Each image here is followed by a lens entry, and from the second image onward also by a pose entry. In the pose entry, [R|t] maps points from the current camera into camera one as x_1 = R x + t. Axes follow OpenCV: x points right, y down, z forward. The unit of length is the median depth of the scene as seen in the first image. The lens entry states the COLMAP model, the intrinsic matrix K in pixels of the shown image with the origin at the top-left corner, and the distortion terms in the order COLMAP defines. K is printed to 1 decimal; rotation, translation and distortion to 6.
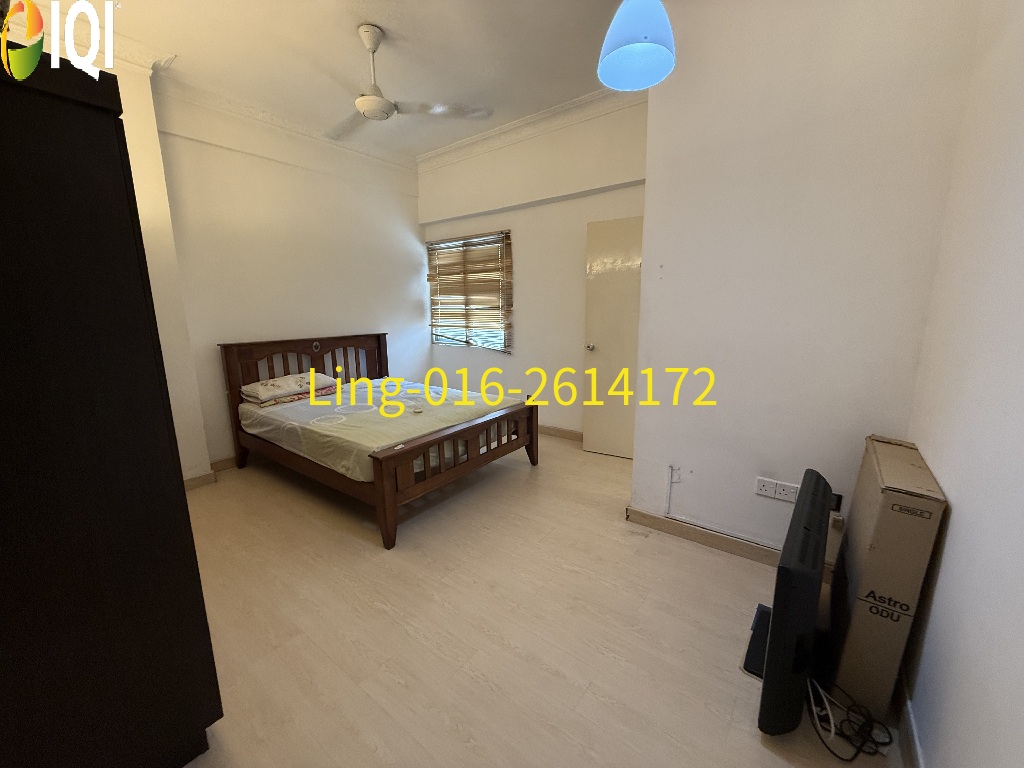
lens RADIAL K [[410.1, 0, 504.4], [0, 410.1, 385.9], [0, 0, 1]] dist [0.003461, -0.000025]
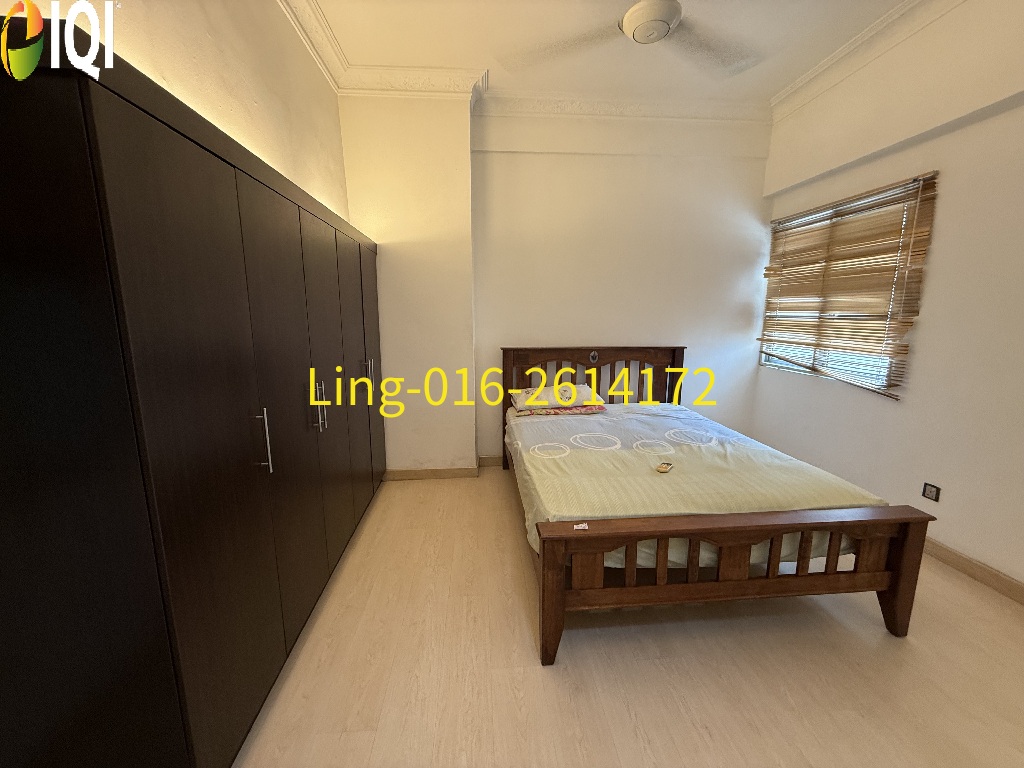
lens RADIAL K [[410.1, 0, 508.5], [0, 410.1, 384.5], [0, 0, 1]] dist [0.003461, -0.000025]
pose [[0.673742, 0.138698, -0.725834, 0.063464], [-0.146155, 0.987836, 0.053098, -0.052768], [0.724369, 0.070310, 0.685818, 0.244109]]
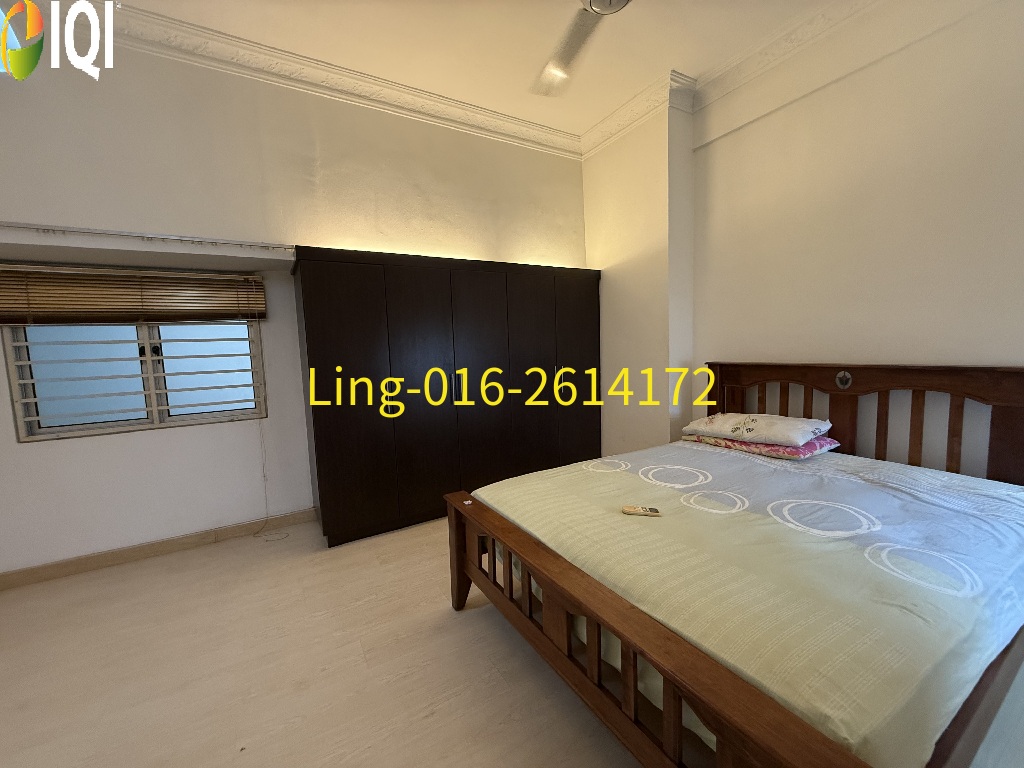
lens RADIAL K [[410.1, 0, 508.7], [0, 410.1, 385.4], [0, 0, 1]] dist [0.003461, -0.000025]
pose [[-0.372890, 0.116438, -0.920541, 0.222386], [-0.132737, 0.975197, 0.177120, -0.117930], [0.918332, 0.188236, -0.348186, 0.715431]]
